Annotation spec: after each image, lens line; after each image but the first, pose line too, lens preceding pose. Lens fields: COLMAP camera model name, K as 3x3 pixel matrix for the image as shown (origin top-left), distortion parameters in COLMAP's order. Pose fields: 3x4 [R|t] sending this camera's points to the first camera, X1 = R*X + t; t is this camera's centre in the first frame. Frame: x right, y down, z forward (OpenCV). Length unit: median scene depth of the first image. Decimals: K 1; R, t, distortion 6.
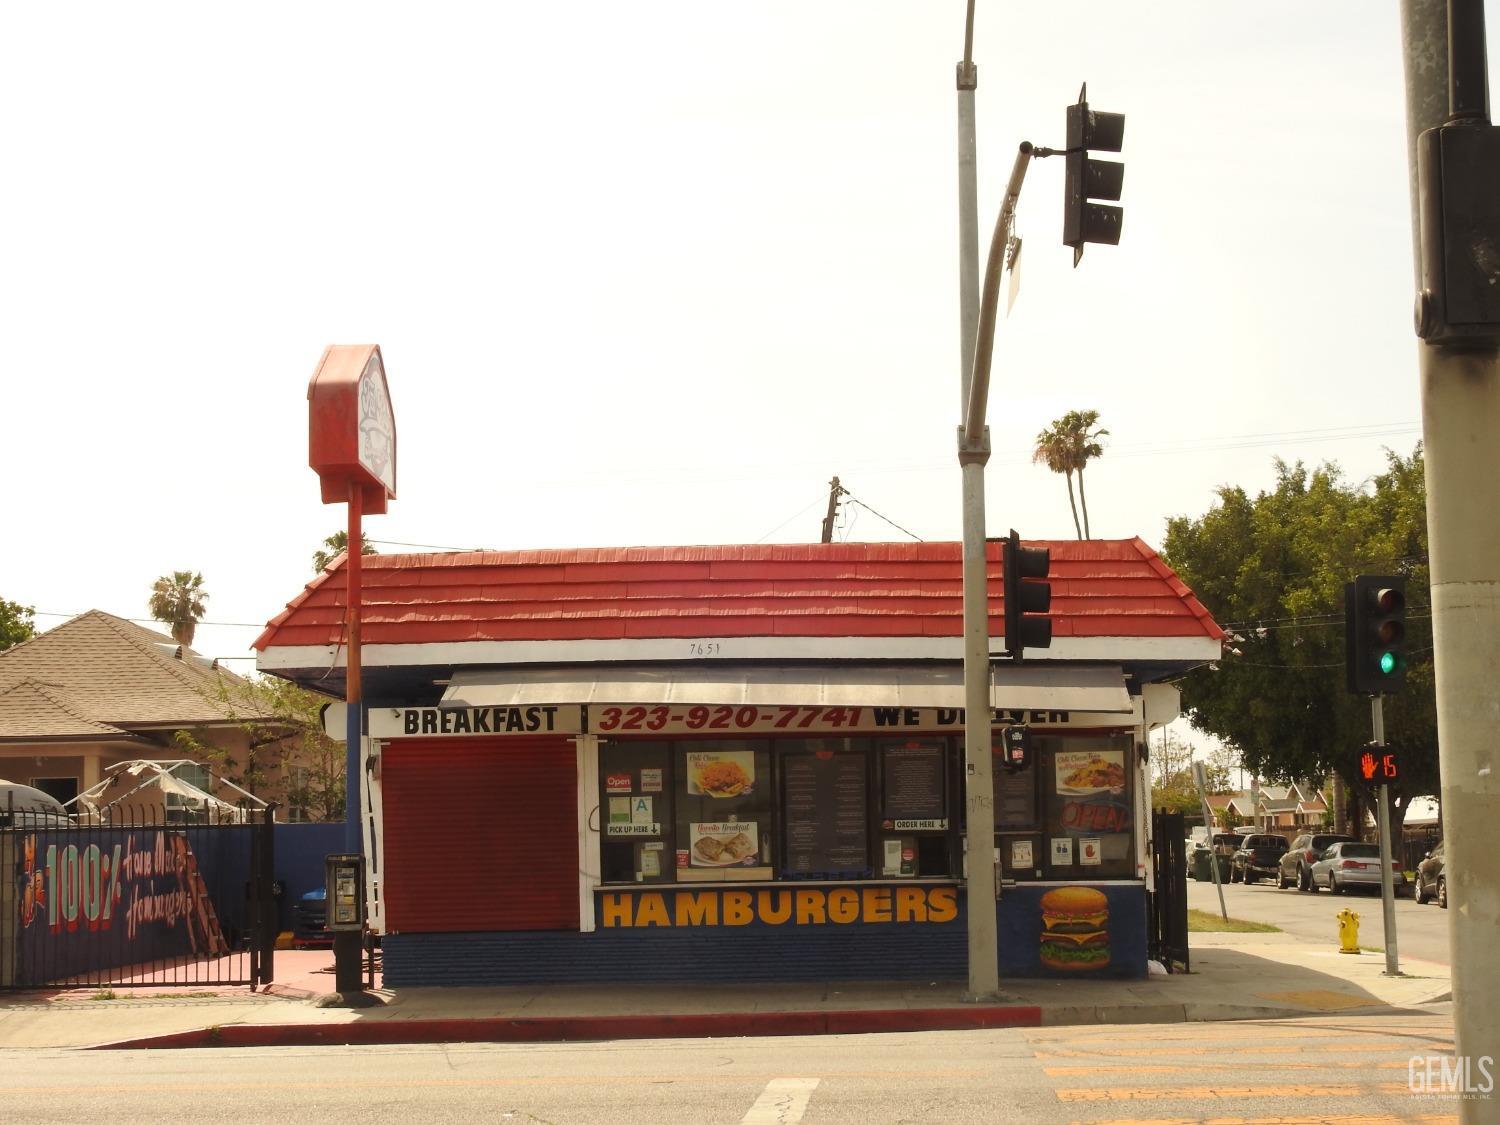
lens RADIAL K [[2999.4, 0, 749.9], [0, 2999.4, 561.3], [0, 0, 1]] dist [0.099911, 0.000000]
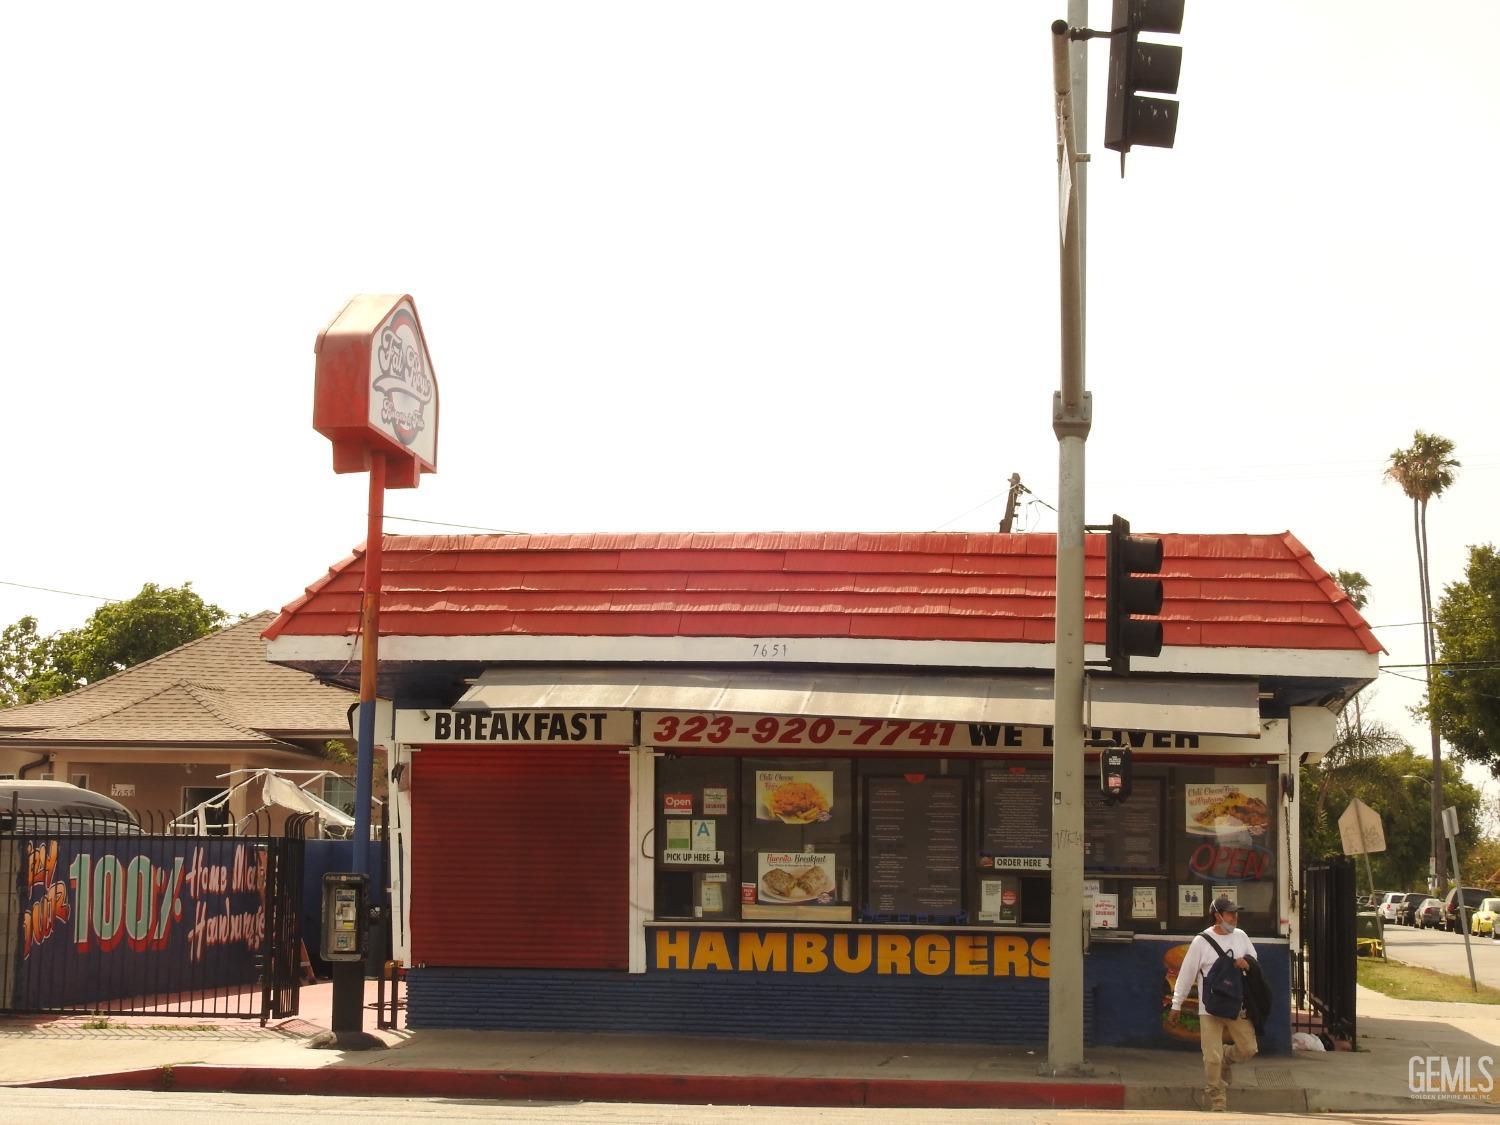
lens RADIAL K [[2999.4, 0, 749.8], [0, 2999.4, 566.9], [0, 0, 1]] dist [0.099911, 0.000000]
pose [[0.991112, 0.020941, -0.131369, 0.090603], [-0.022452, 0.999698, -0.010025, 0.013741], [0.131119, 0.012885, 0.991283, 0.141172]]
